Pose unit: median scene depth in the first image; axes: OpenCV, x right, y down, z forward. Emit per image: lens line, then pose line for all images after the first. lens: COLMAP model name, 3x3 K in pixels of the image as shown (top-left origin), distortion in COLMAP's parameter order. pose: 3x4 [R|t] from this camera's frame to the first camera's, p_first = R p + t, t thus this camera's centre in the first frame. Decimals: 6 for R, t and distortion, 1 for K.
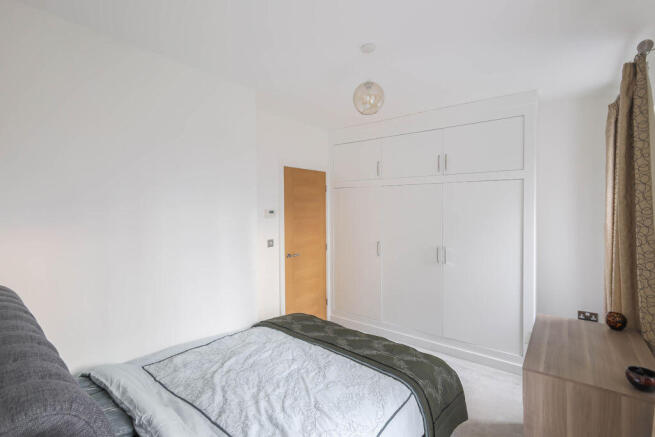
lens RADIAL K [[300.5, 0, 327.0], [0, 300.5, 216.5], [0, 0, 1]] dist [-0.000921, -0.000073]
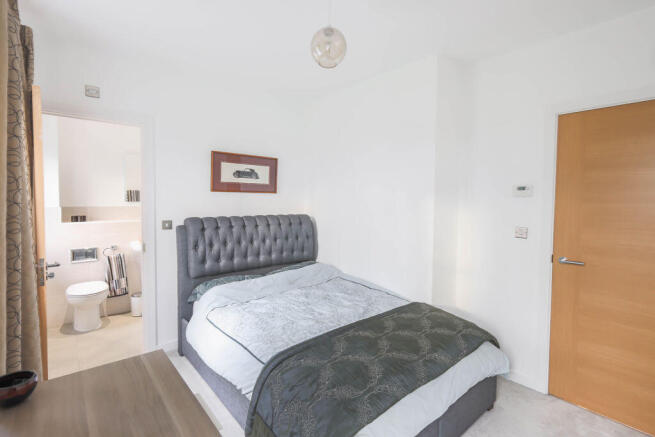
lens RADIAL K [[300.5, 0, 327.4], [0, 300.5, 215.5], [0, 0, 1]] dist [-0.000921, -0.000073]
pose [[-0.169997, 0.072882, -0.982746, 0.758271], [-0.031362, 0.996356, 0.079316, 0.008340], [0.984945, 0.044305, -0.167091, 0.856997]]
